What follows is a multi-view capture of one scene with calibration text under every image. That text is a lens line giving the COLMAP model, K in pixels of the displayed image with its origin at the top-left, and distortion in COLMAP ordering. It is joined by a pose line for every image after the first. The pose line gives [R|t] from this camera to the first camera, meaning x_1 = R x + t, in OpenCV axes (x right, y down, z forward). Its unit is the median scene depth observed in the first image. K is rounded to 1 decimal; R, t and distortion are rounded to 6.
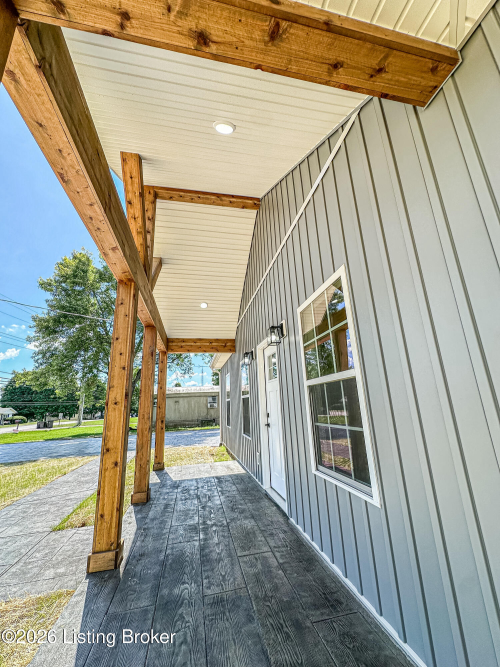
lens RADIAL K [[266.7, 0, 250.0], [0, 266.7, 333.5], [0, 0, 1]] dist [-0.002954, 0.000719]
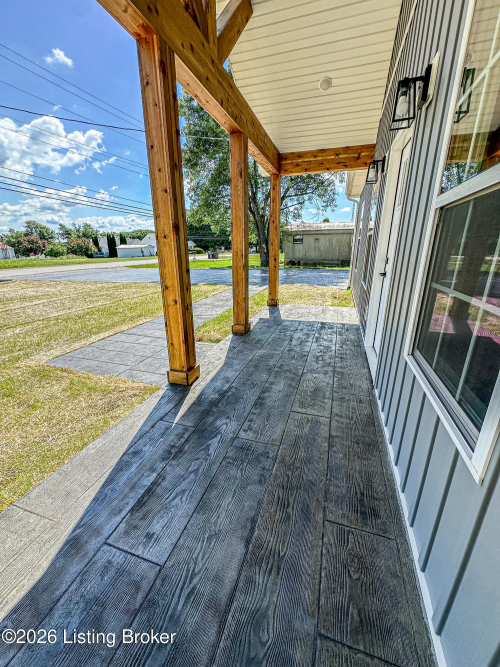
lens RADIAL K [[266.7, 0, 250.0], [0, 266.7, 333.5], [0, 0, 1]] dist [-0.002954, 0.000719]
pose [[0.866046, 0.189878, -0.462505, 0.154834], [0.099274, 0.841346, 0.531301, 0.078170], [0.490009, -0.506046, 0.709795, 0.303895]]
